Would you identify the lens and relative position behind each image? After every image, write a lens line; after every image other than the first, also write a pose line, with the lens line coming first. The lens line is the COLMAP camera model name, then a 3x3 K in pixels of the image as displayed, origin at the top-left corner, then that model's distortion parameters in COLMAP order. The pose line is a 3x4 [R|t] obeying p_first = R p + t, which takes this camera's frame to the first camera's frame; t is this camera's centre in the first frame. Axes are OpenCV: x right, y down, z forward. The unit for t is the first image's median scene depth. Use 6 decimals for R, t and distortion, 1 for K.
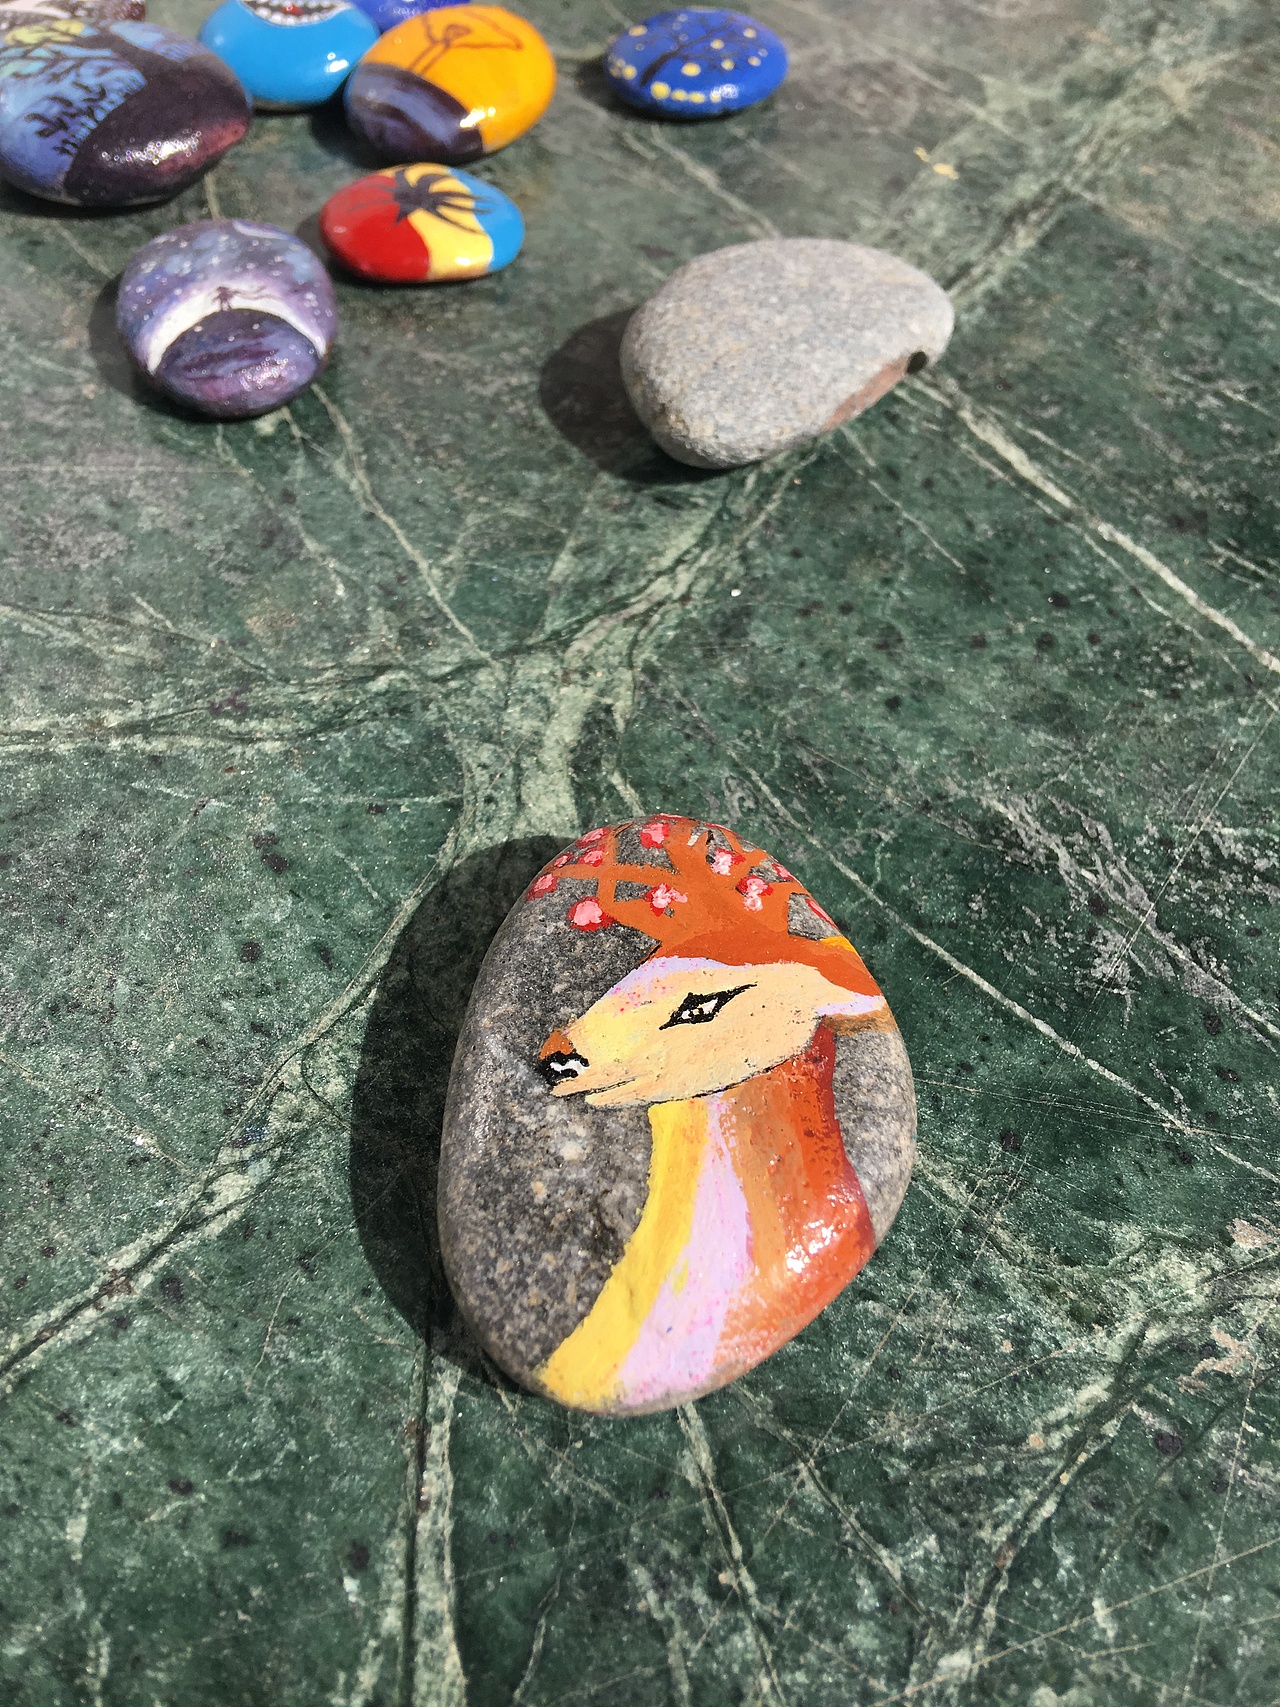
lens RADIAL K [[1462.3, 0, 640.0], [0, 1462.3, 853.5], [0, 0, 1]] dist [0.126900, -0.239359]
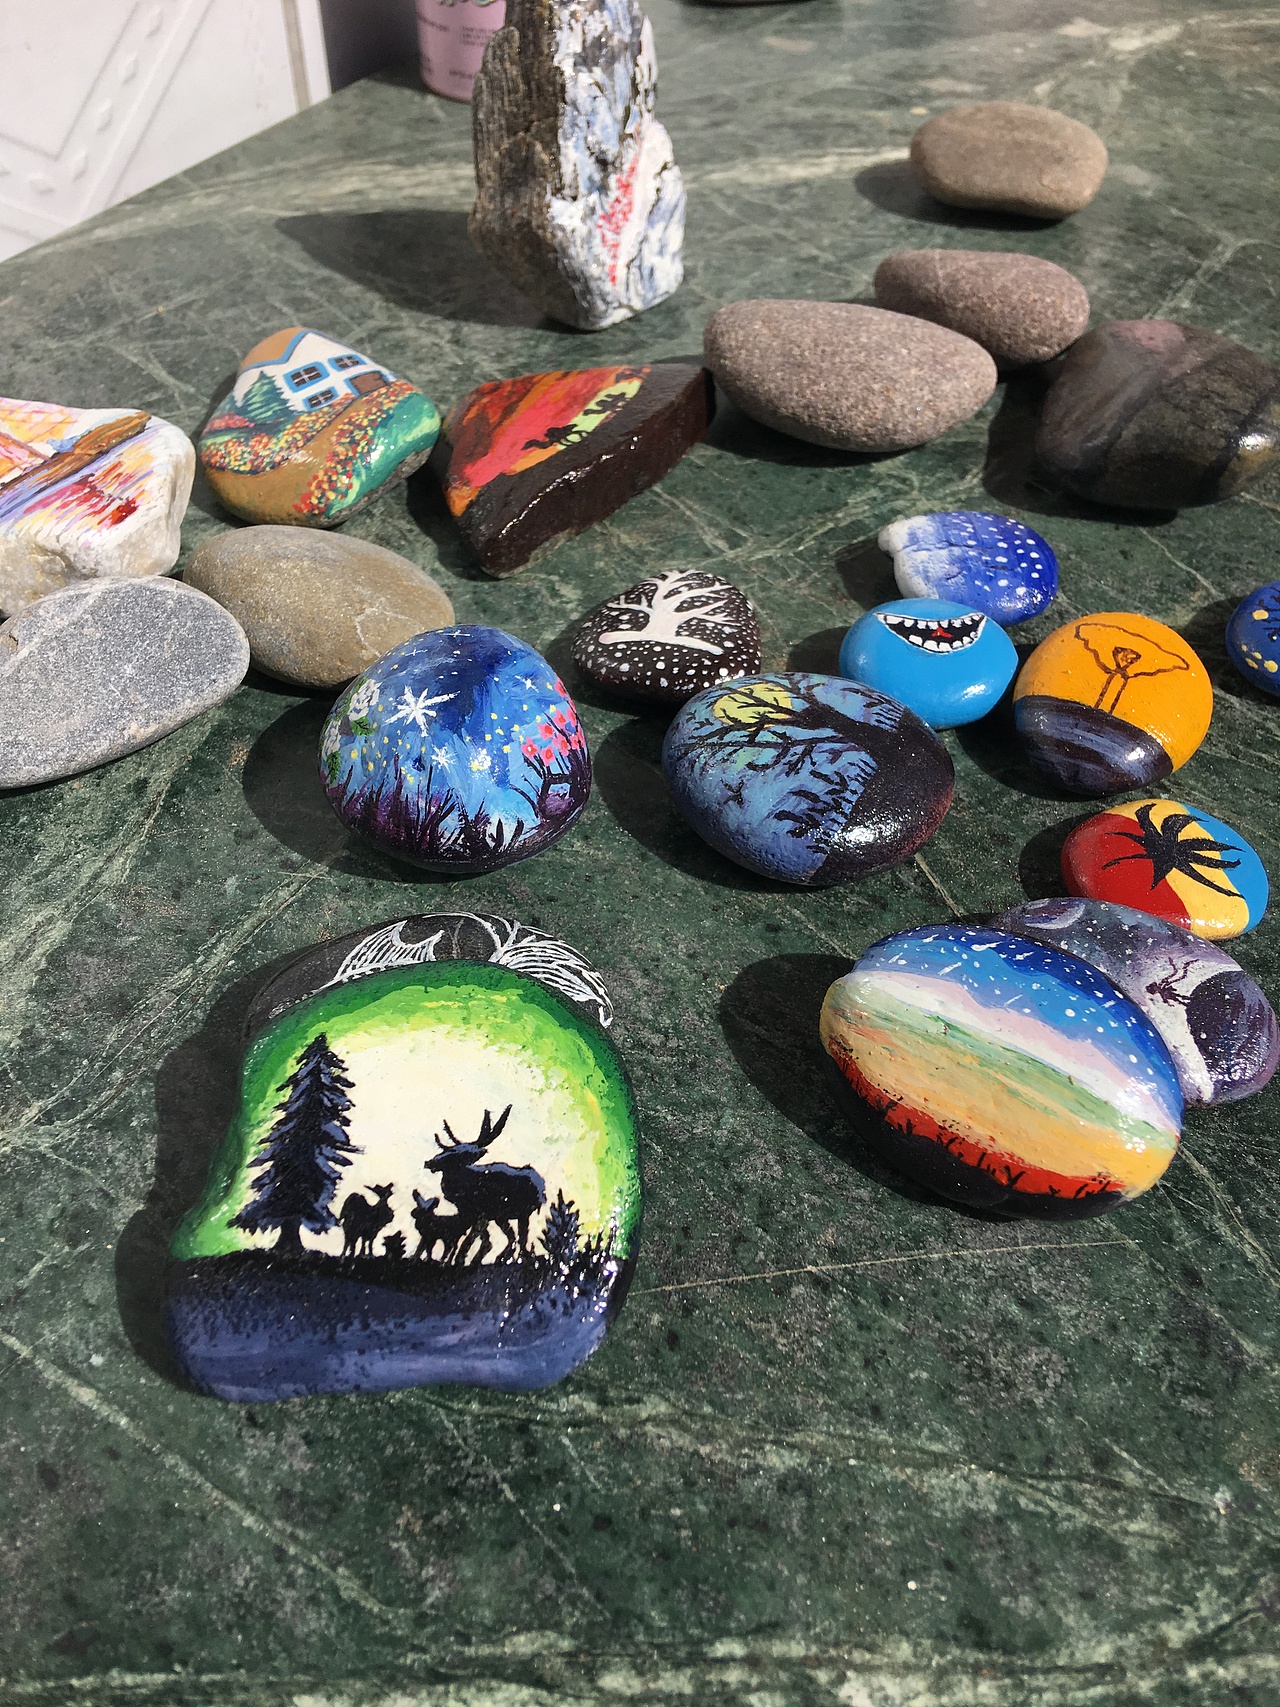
lens RADIAL K [[1459.2, 0, 636.3], [0, 1459.2, 849.8], [0, 0, 1]] dist [0.128140, -0.215485]
pose [[0.998646, -0.050393, -0.012899, -0.612105], [0.048930, 0.994189, -0.095881, -0.473760], [0.017656, 0.095120, 0.995309, 0.023800]]
